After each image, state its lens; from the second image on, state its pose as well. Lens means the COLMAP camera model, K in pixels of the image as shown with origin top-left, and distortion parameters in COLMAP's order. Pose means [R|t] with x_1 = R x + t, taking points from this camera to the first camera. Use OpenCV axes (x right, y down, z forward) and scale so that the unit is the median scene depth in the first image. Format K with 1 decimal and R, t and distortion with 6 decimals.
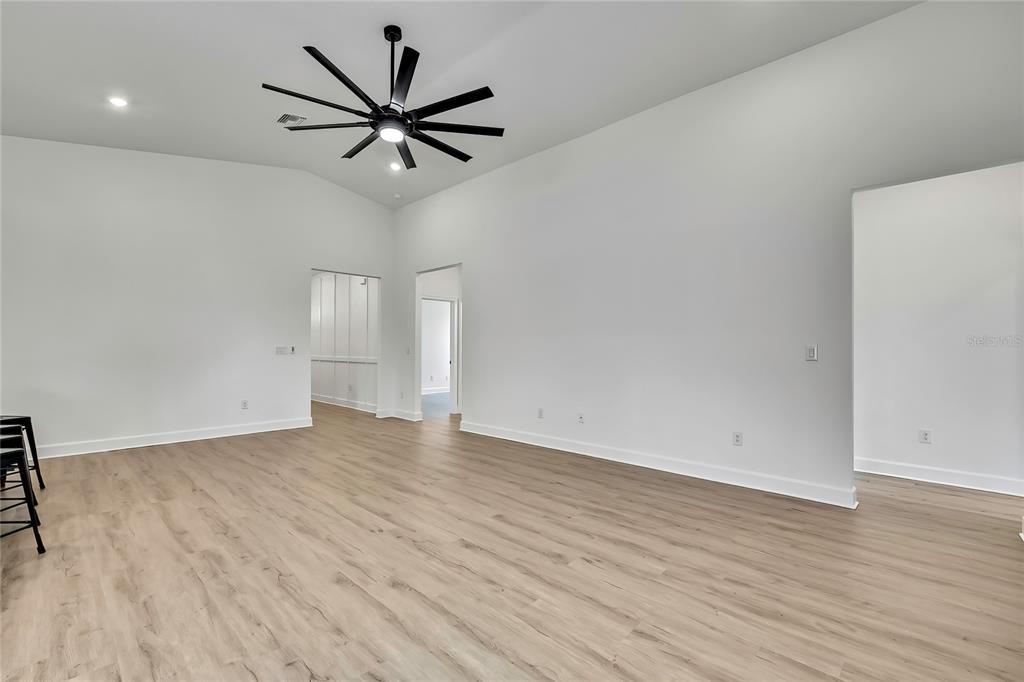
lens RADIAL K [[446.6, 0, 508.4], [0, 446.6, 343.1], [0, 0, 1]] dist [0.000498, 0.000399]
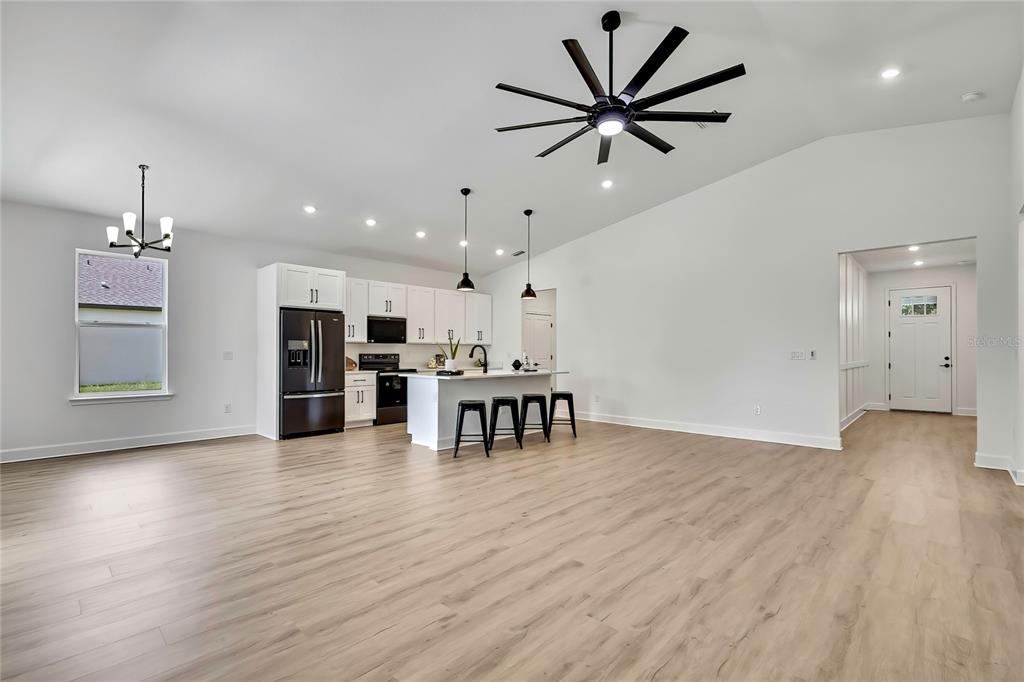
lens RADIAL K [[446.6, 0, 508.4], [0, 446.6, 343.1], [0, 0, 1]] dist [0.000498, 0.000399]
pose [[0.005500, -0.028890, -0.999567, 0.772564], [0.019004, 0.999405, -0.028781, 0.014532], [0.999804, -0.018837, 0.006046, 0.866849]]
